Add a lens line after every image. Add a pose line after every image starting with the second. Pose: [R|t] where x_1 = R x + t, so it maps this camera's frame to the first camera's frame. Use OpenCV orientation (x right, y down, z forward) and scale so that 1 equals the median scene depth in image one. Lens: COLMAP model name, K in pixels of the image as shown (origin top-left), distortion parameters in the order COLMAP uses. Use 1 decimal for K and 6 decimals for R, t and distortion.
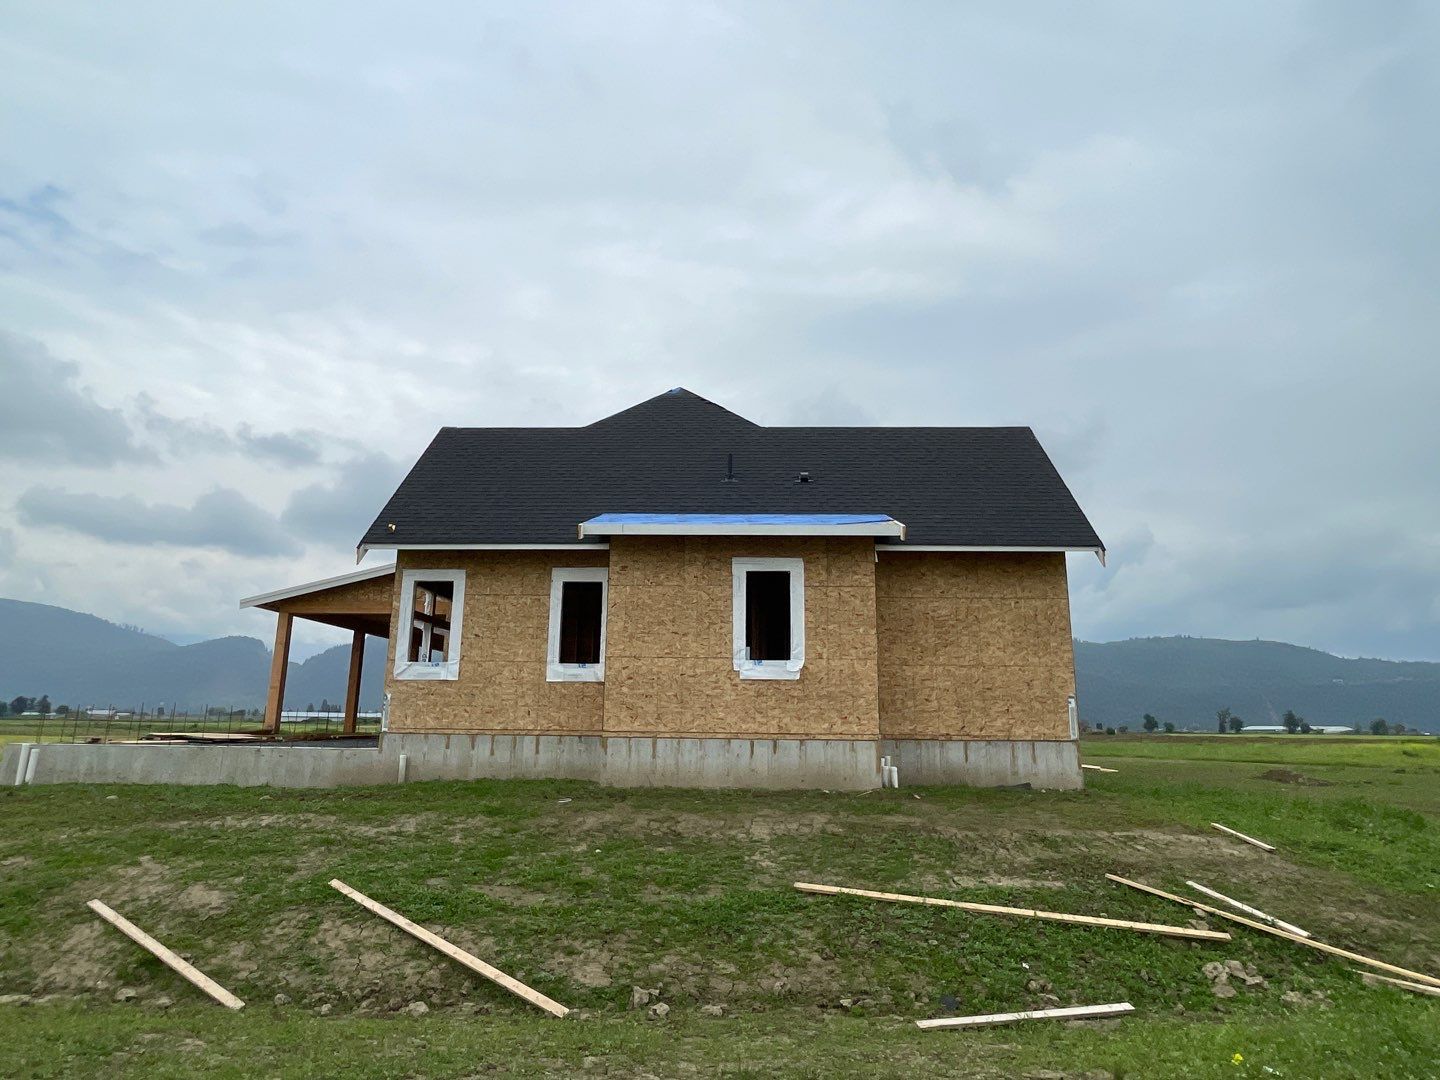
lens RADIAL K [[910.7, 0, 696.2], [0, 910.7, 540.0], [0, 0, 1]] dist [-0.005913, -0.002629]
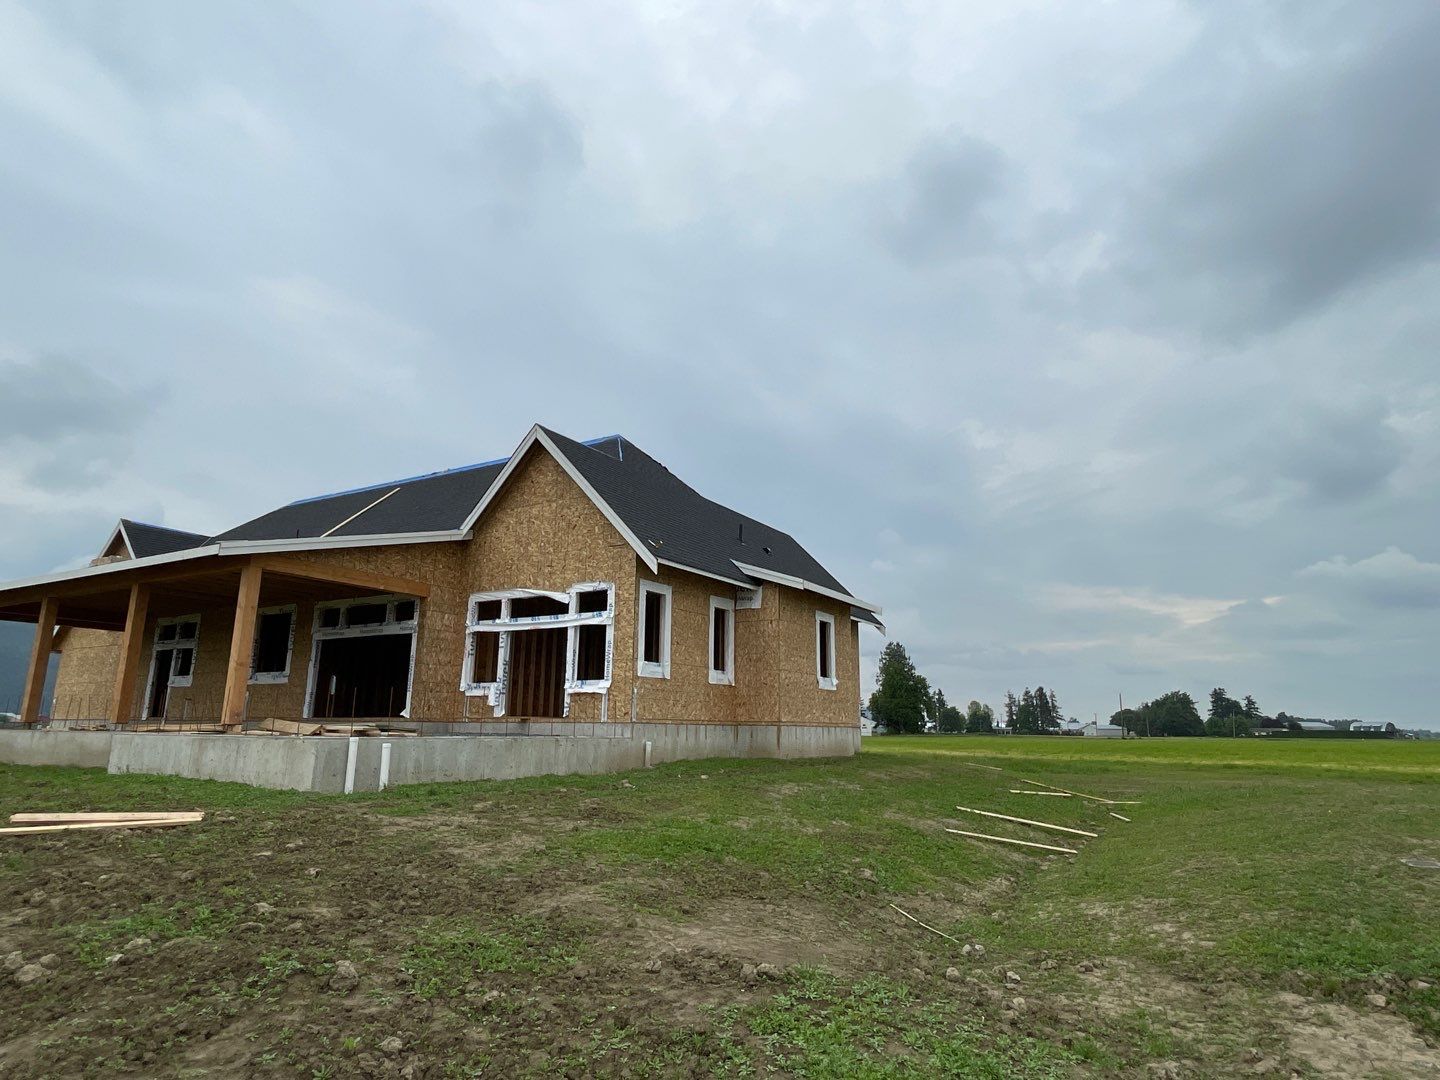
lens RADIAL K [[910.7, 0, 696.2], [0, 910.7, 540.0], [0, 0, 1]] dist [-0.005913, -0.002629]
pose [[0.457474, 0.173343, 0.872164, -1.334558], [-0.196216, 0.976318, -0.091123, 0.077608], [-0.867304, -0.129446, 0.480653, 0.415049]]
